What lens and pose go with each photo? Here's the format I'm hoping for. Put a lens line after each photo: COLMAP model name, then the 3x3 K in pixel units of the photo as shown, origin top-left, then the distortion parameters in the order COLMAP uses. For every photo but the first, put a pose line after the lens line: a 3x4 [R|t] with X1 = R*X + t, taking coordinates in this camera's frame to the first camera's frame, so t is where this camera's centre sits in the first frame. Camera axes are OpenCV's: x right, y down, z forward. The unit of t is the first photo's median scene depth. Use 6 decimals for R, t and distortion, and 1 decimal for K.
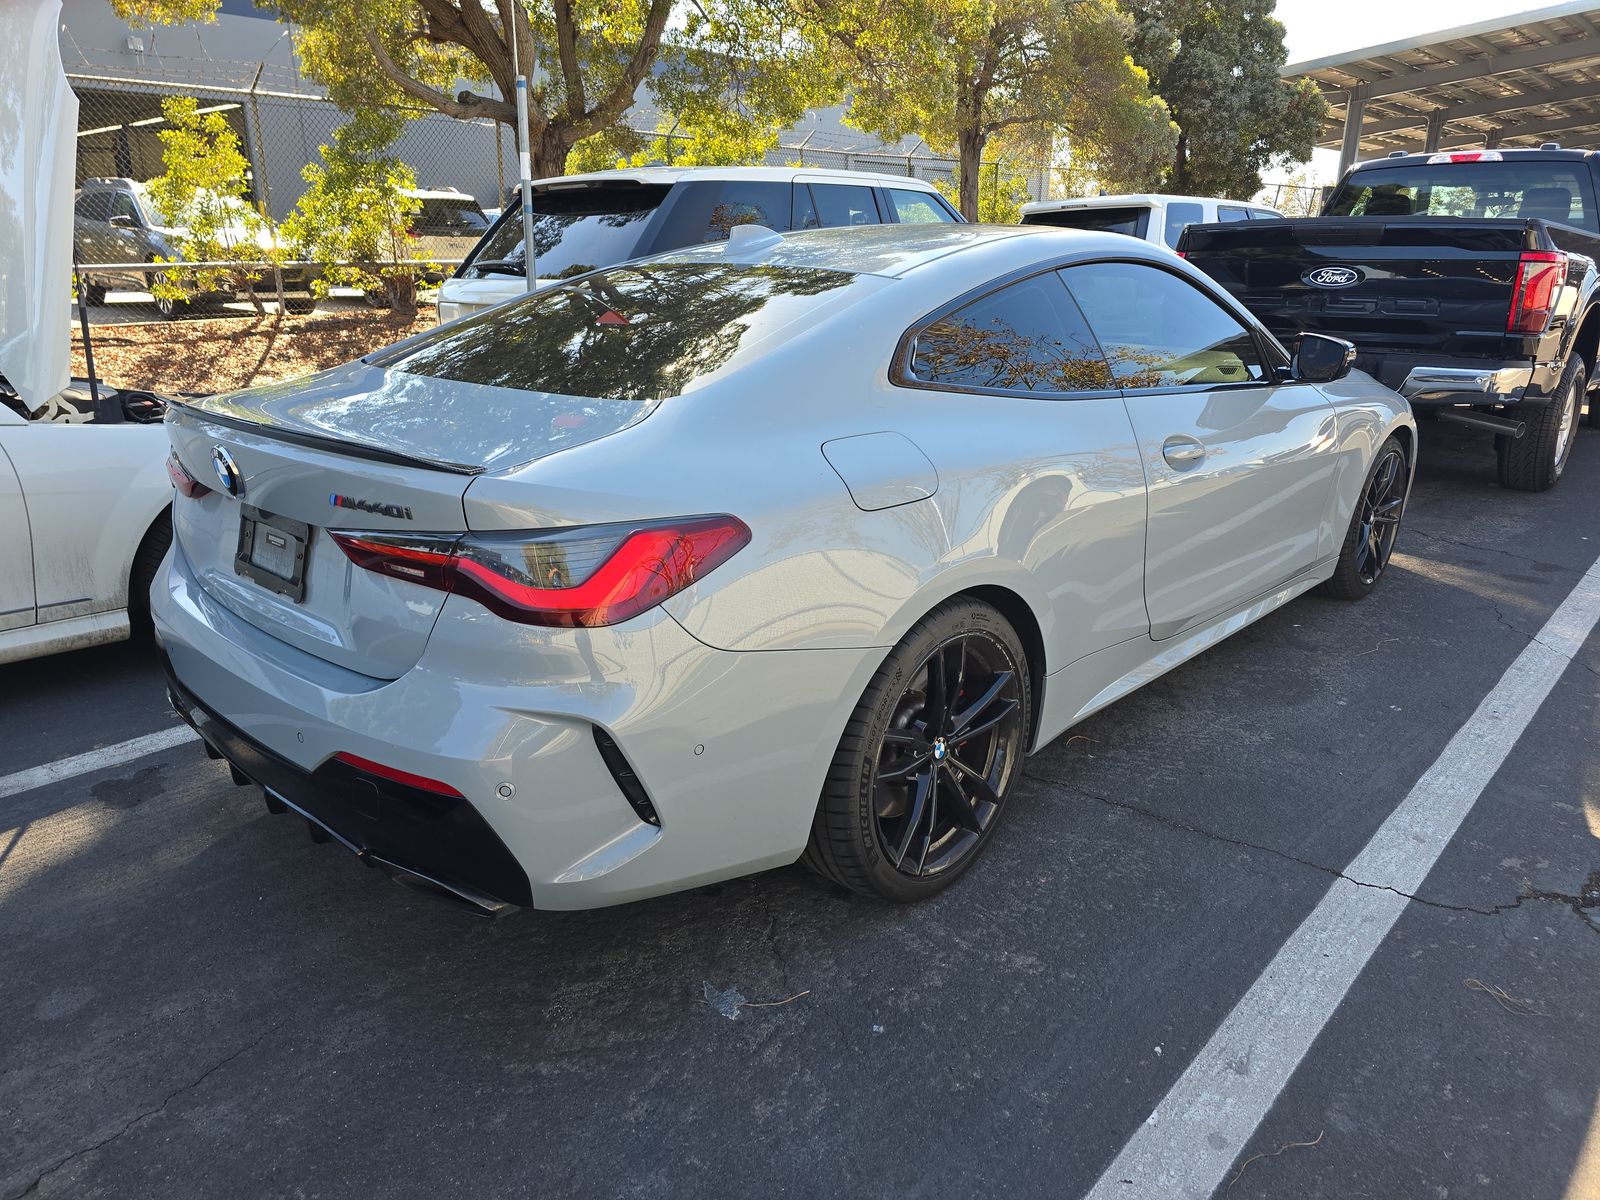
lens RADIAL K [[1119.5, 0, 800.0], [0, 1119.5, 600.0], [0, 0, 1]] dist [0.000822, -0.006790]
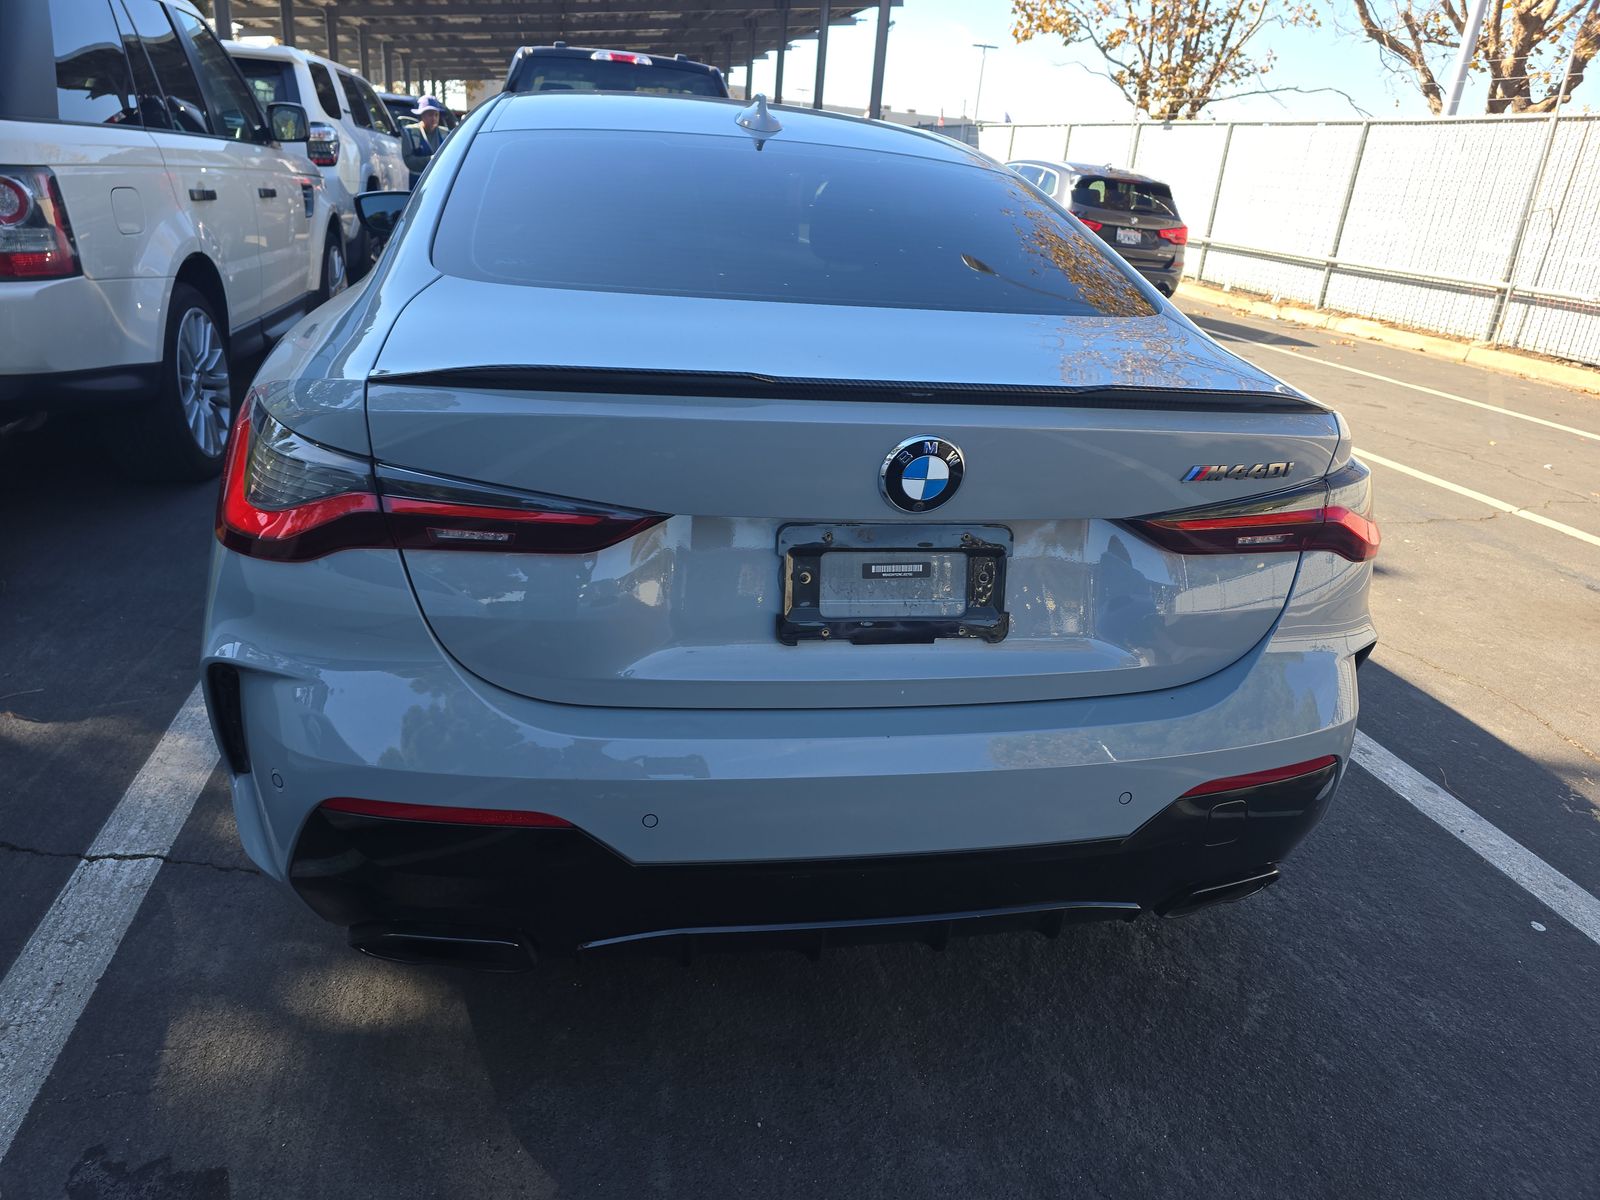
lens RADIAL K [[1089.5, 0, 800.0], [0, 1089.5, 600.0], [0, 0, 1]] dist [0.051093, -0.051467]
pose [[0.567498, -0.262656, 0.780357, -1.006545], [0.175700, 0.964556, 0.196880, -0.172502], [-0.804410, 0.025380, 0.593532, 0.663471]]
